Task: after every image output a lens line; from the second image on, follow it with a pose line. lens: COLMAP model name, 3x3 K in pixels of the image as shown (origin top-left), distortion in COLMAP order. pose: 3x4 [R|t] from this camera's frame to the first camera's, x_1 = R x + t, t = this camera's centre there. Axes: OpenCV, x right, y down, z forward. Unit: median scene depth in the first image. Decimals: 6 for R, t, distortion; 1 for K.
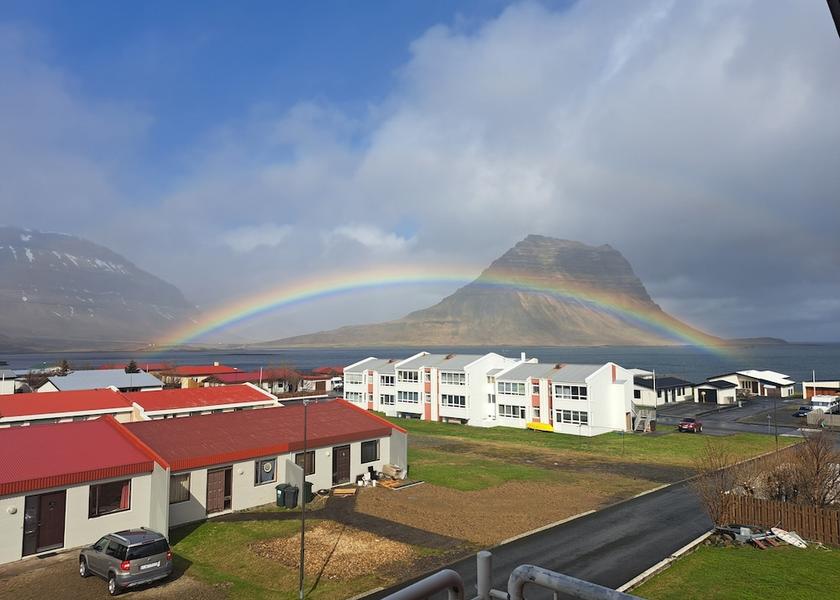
lens RADIAL K [[591.0, 0, 426.2], [0, 591.0, 299.0], [0, 0, 1]] dist [0.157530, -0.200411]
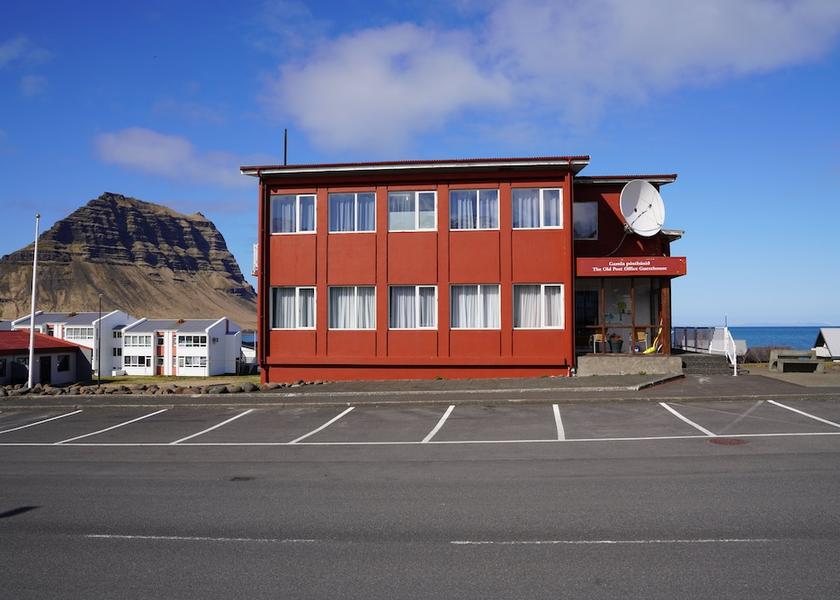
lens RADIAL K [[731.3, 0, 420.0], [0, 731.3, 300.0], [0, 0, 1]] dist [-0.047151, 0.001985]
pose [[0.829030, 0.018665, 0.558893, -0.178878], [-0.034833, 0.999226, 0.018299, 0.032180], [-0.558118, -0.034638, 0.829038, -0.409193]]
